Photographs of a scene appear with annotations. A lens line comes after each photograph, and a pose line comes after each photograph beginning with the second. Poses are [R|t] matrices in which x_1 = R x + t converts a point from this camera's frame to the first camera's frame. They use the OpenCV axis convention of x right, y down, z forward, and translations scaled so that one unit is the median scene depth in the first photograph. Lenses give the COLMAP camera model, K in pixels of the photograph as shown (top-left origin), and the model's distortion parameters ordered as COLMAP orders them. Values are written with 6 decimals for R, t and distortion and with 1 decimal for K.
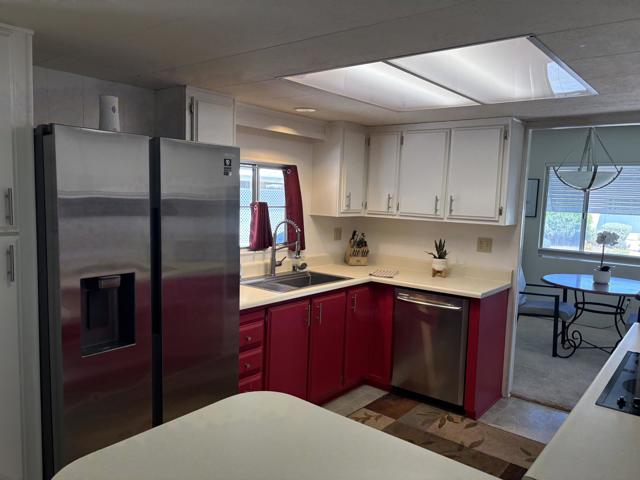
lens RADIAL K [[491.2, 0, 319.2], [0, 491.2, 244.7], [0, 0, 1]] dist [0.041612, -0.040872]
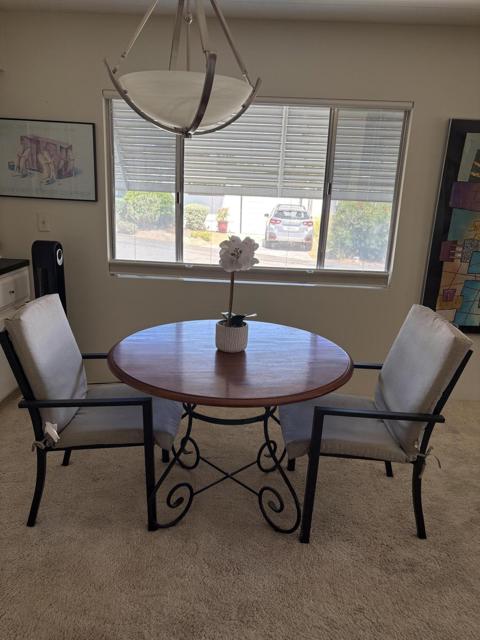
lens RADIAL K [[491.2, 0, 238.4], [0, 491.2, 323.0], [0, 0, 1]] dist [0.041612, -0.040872]
pose [[0.805385, -0.158682, 0.571118, 0.306319], [0.047242, 0.977620, 0.205006, -0.038684], [-0.590867, -0.138128, 0.794857, 0.613085]]
